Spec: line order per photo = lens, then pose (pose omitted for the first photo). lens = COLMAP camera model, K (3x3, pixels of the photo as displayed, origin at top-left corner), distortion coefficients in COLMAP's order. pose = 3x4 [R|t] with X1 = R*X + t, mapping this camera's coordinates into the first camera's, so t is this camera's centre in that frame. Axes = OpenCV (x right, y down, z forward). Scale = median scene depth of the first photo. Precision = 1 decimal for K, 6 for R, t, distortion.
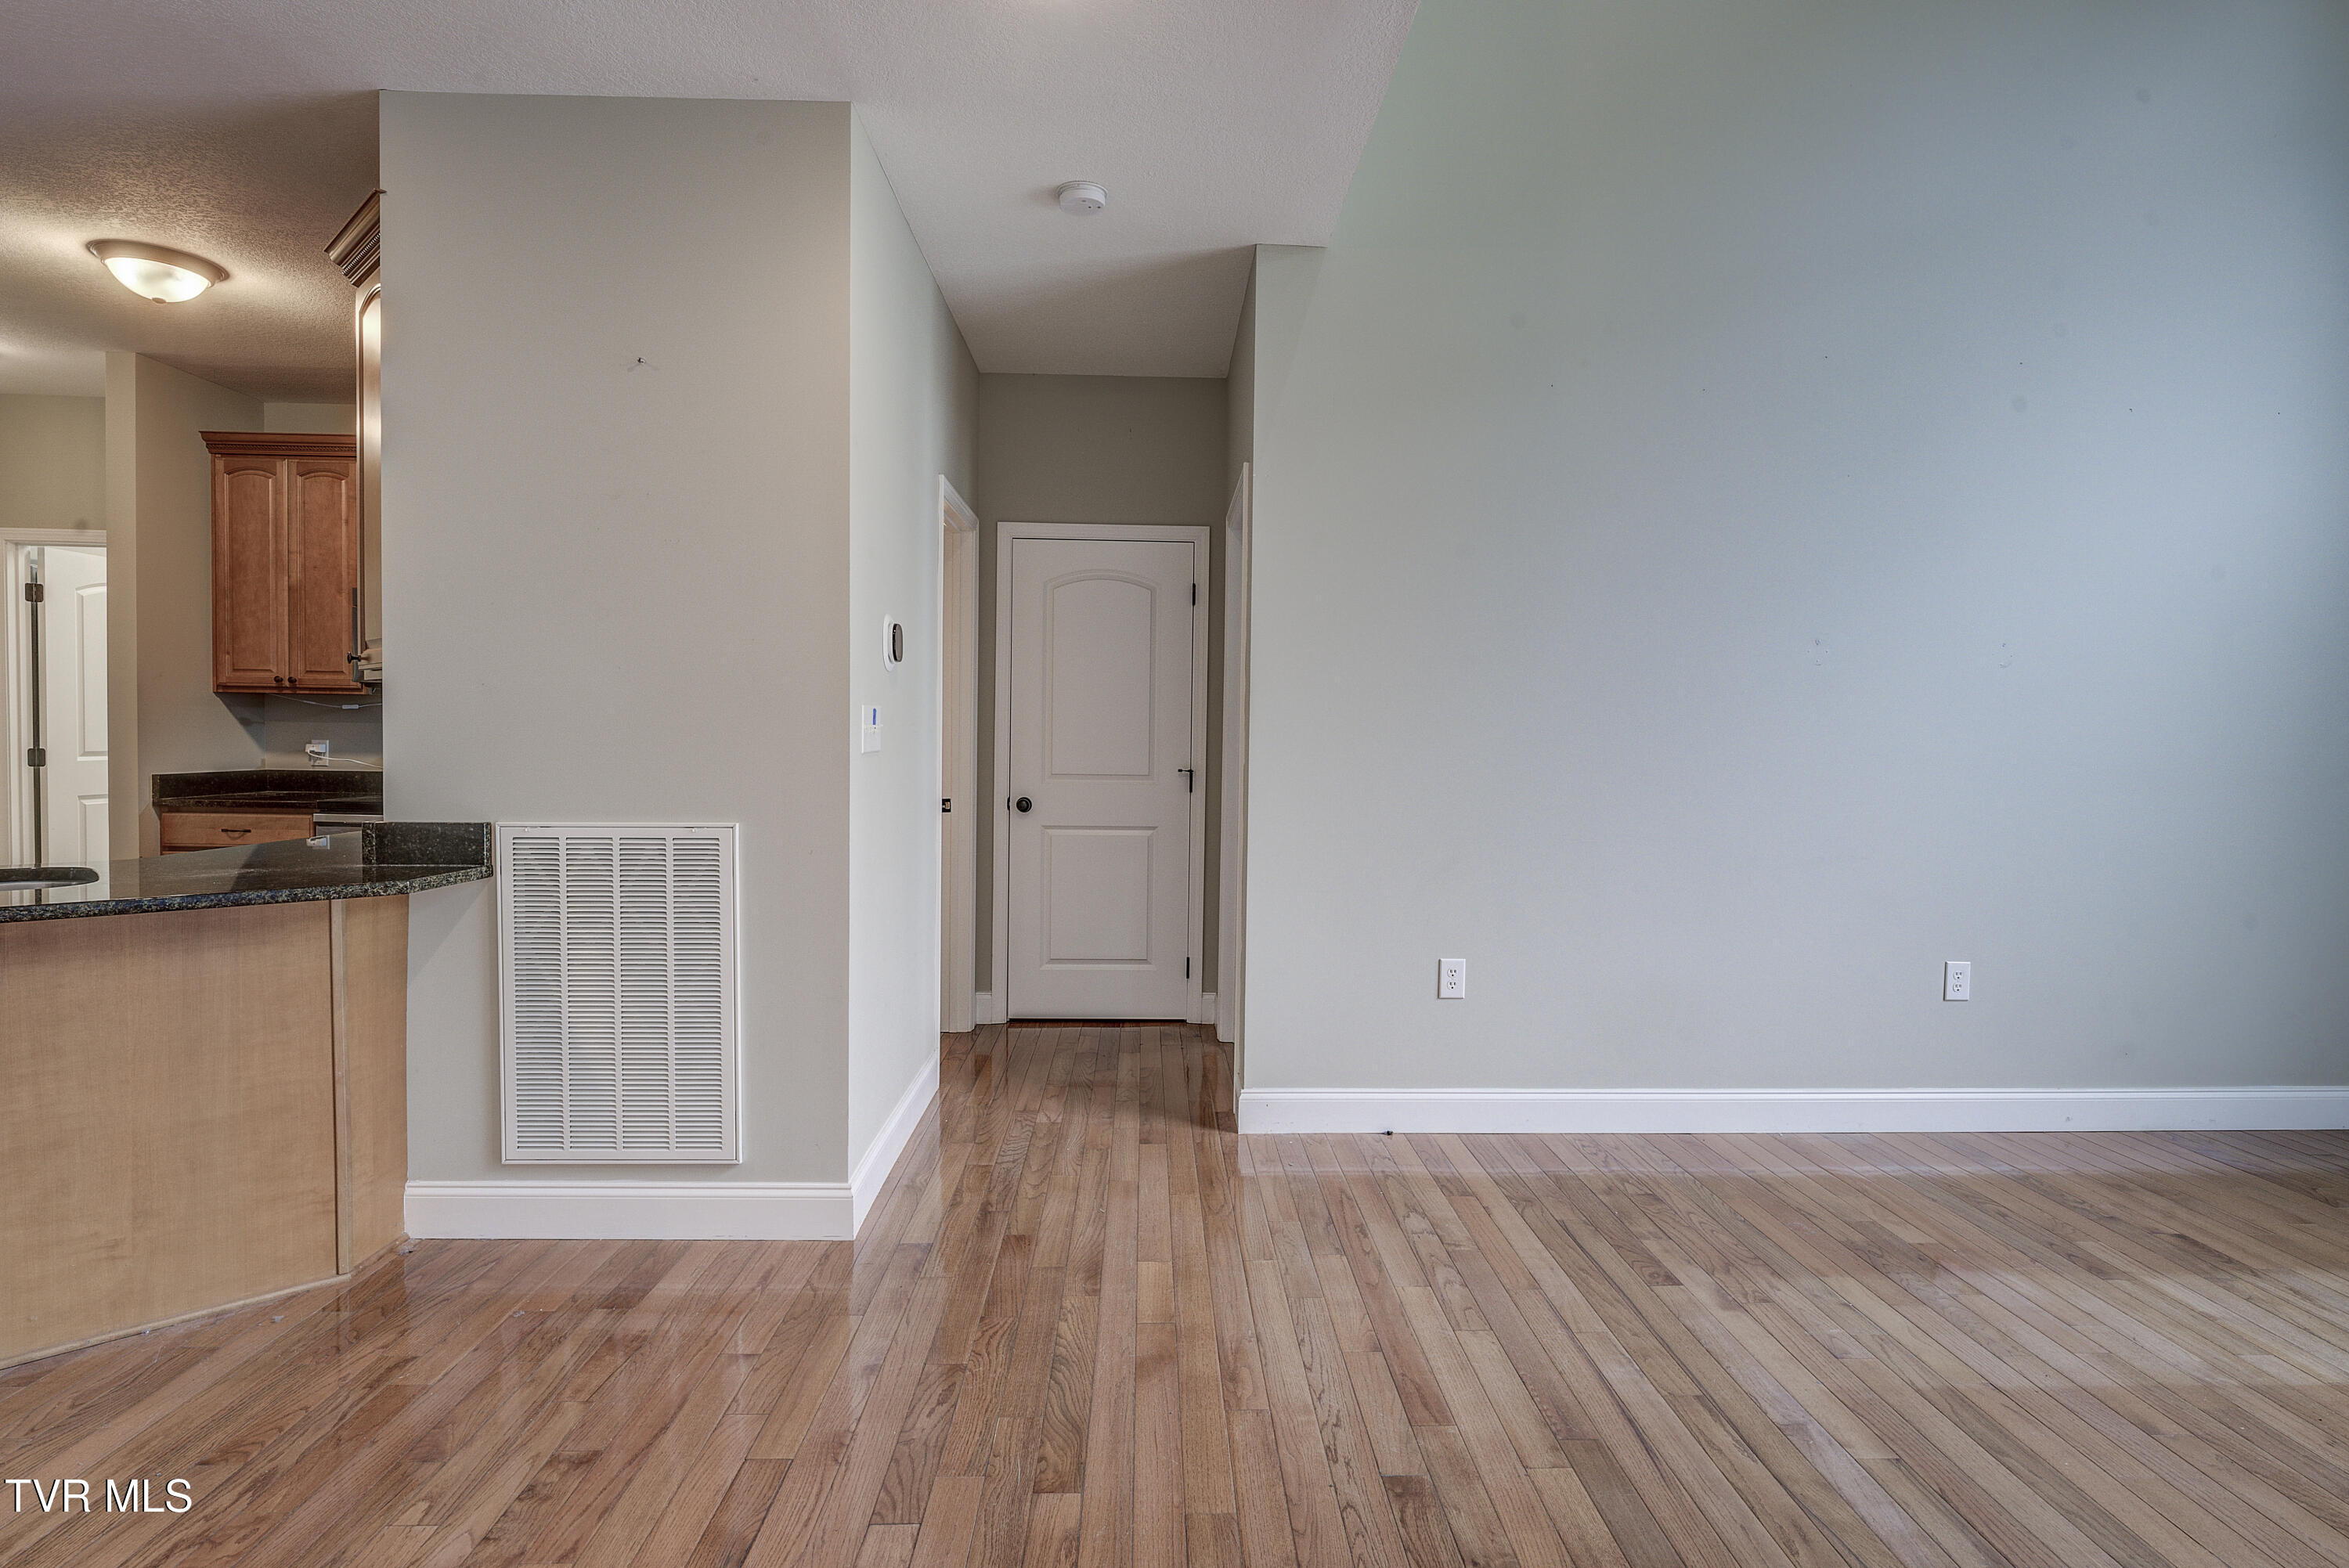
lens RADIAL K [[1184.5, 0, 1175.5], [0, 1184.5, 761.8], [0, 0, 1]] dist [-0.004901, -0.000101]
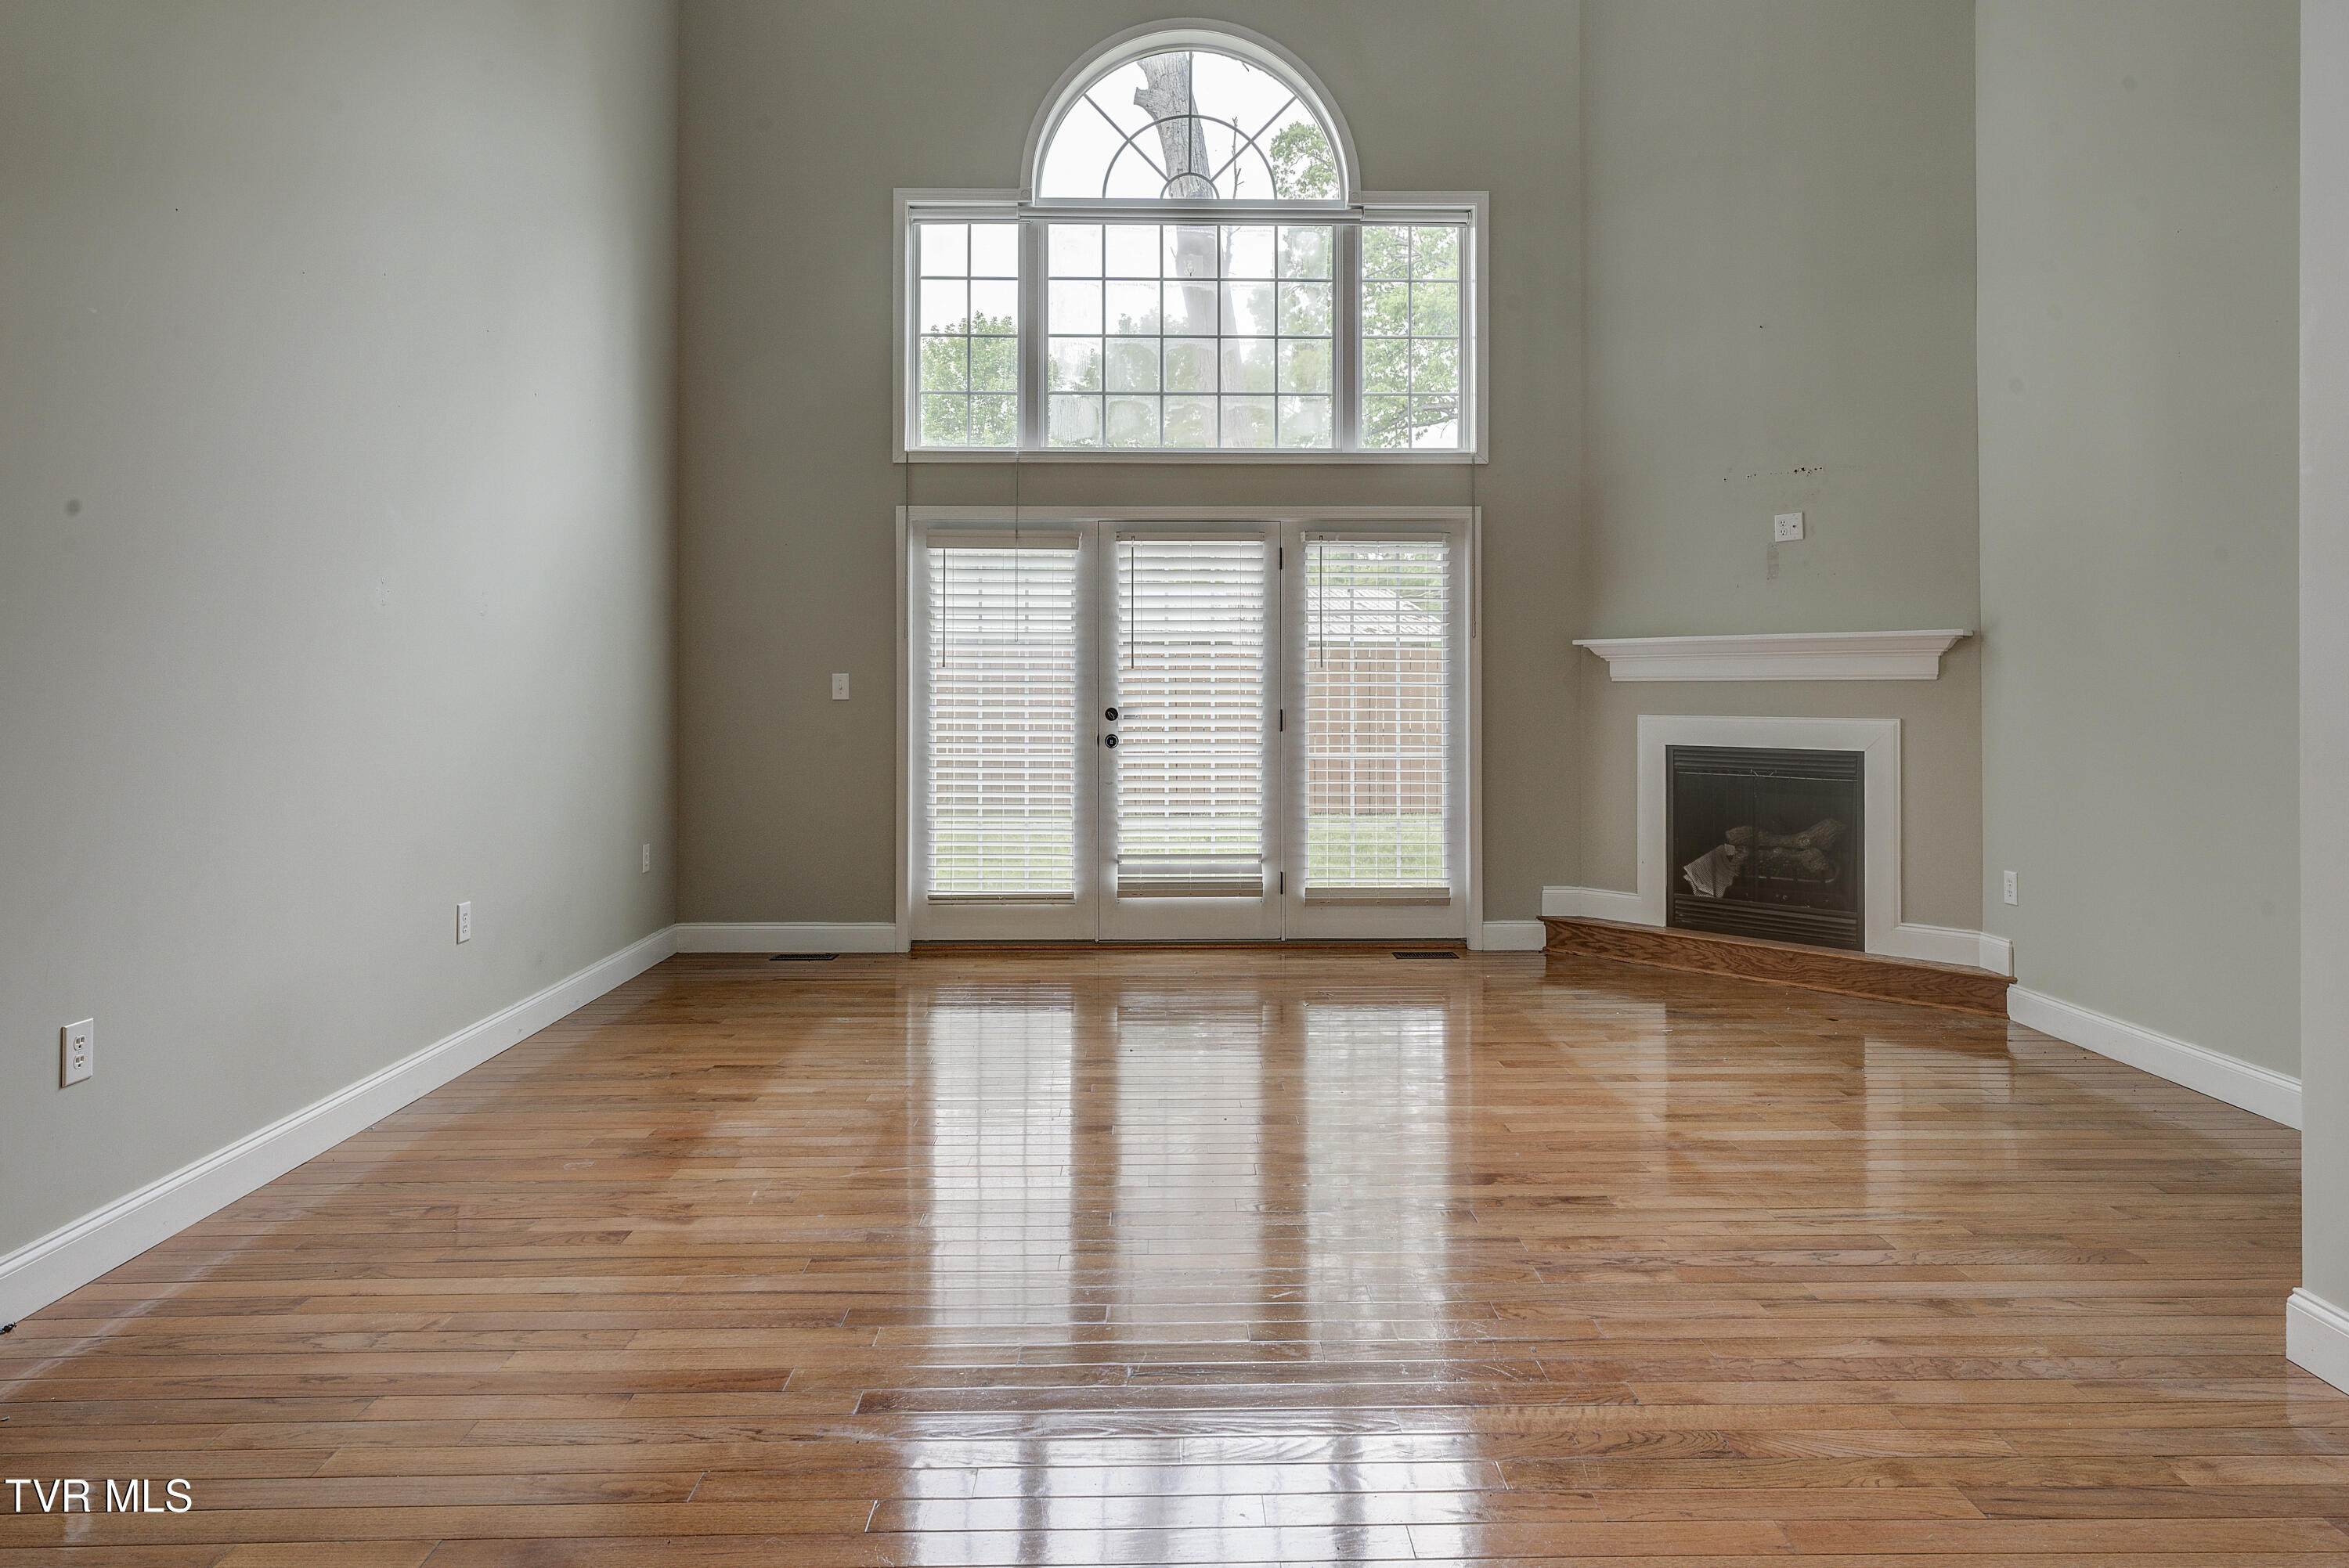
lens RADIAL K [[1384.3, 0, 1189.1], [0, 1384.3, 692.3], [0, 0, 1]] dist [0.006701, 0.000458]
pose [[0.004825, -0.013817, 0.999893, -0.682166], [0.023511, 0.999630, 0.013700, -0.017859], [-0.999712, 0.023443, 0.005148, 0.469518]]
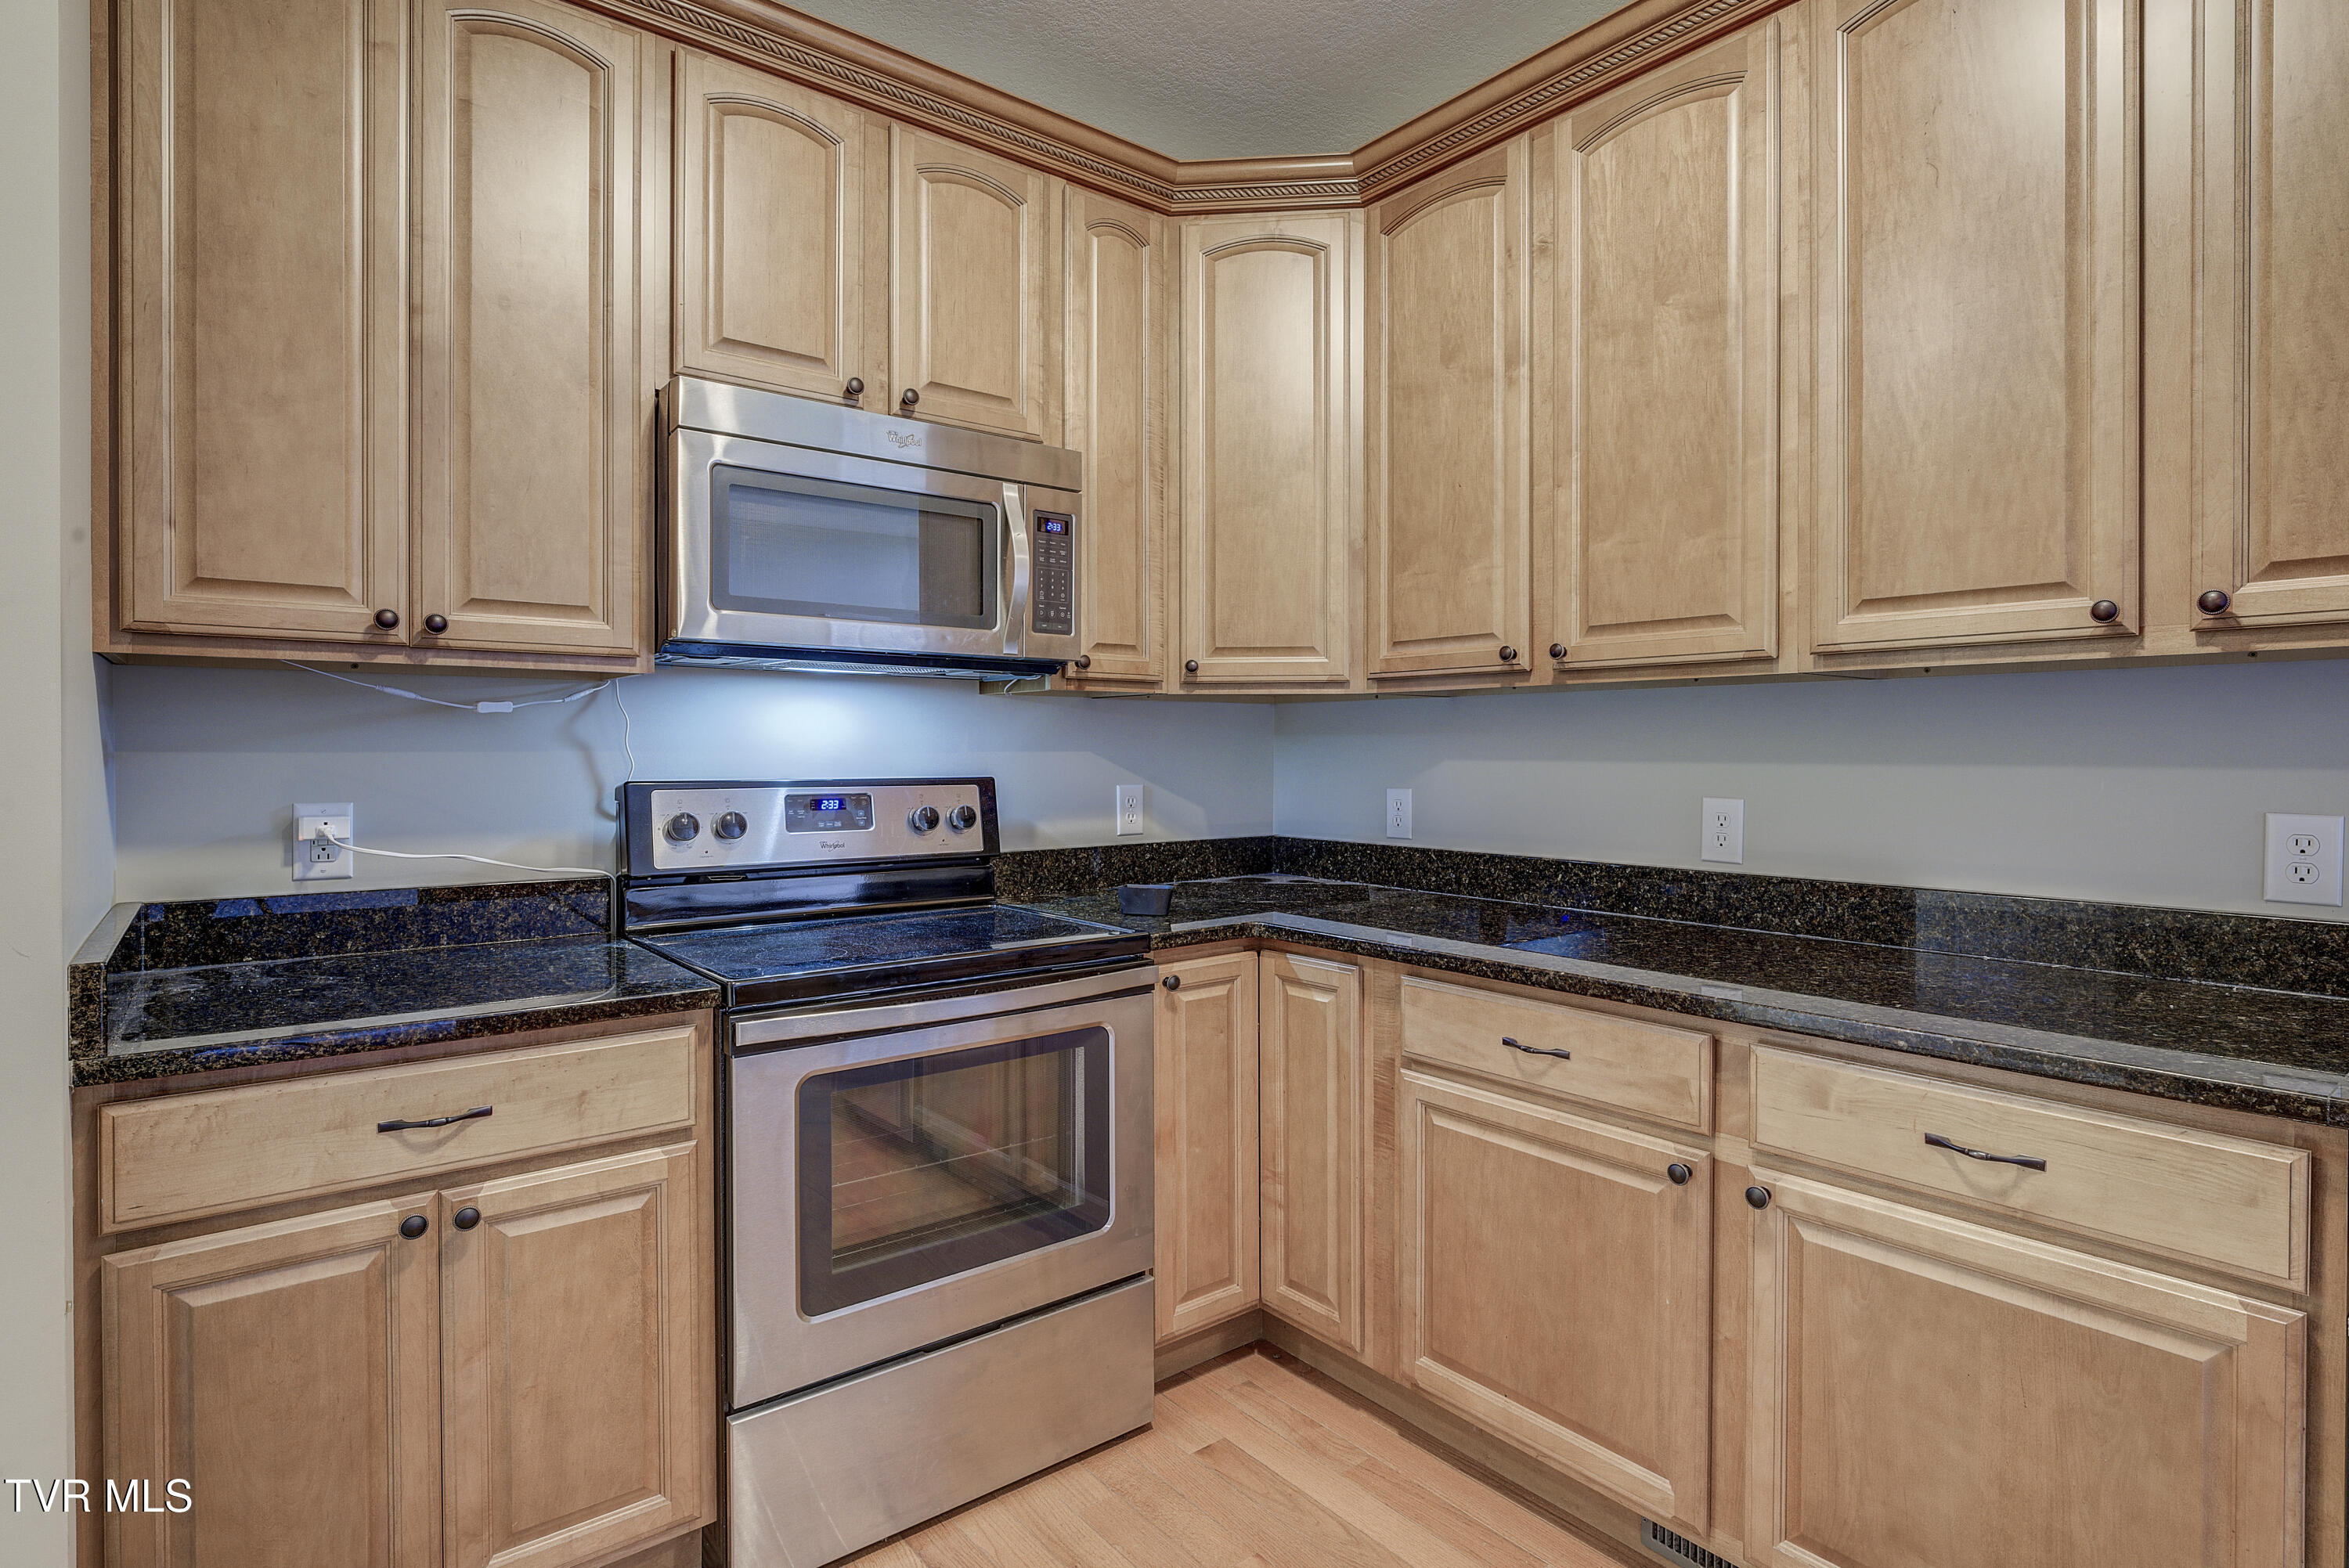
lens RADIAL K [[1168.9, 0, 1183.4], [0, 1168.9, 760.8], [0, 0, 1]] dist [-0.009467, -0.000225]
pose [[0.797447, -0.021099, 0.603021, -1.442704], [0.027272, 0.999627, -0.001090, -0.046576], [-0.602773, 0.017314, 0.797725, 1.142875]]
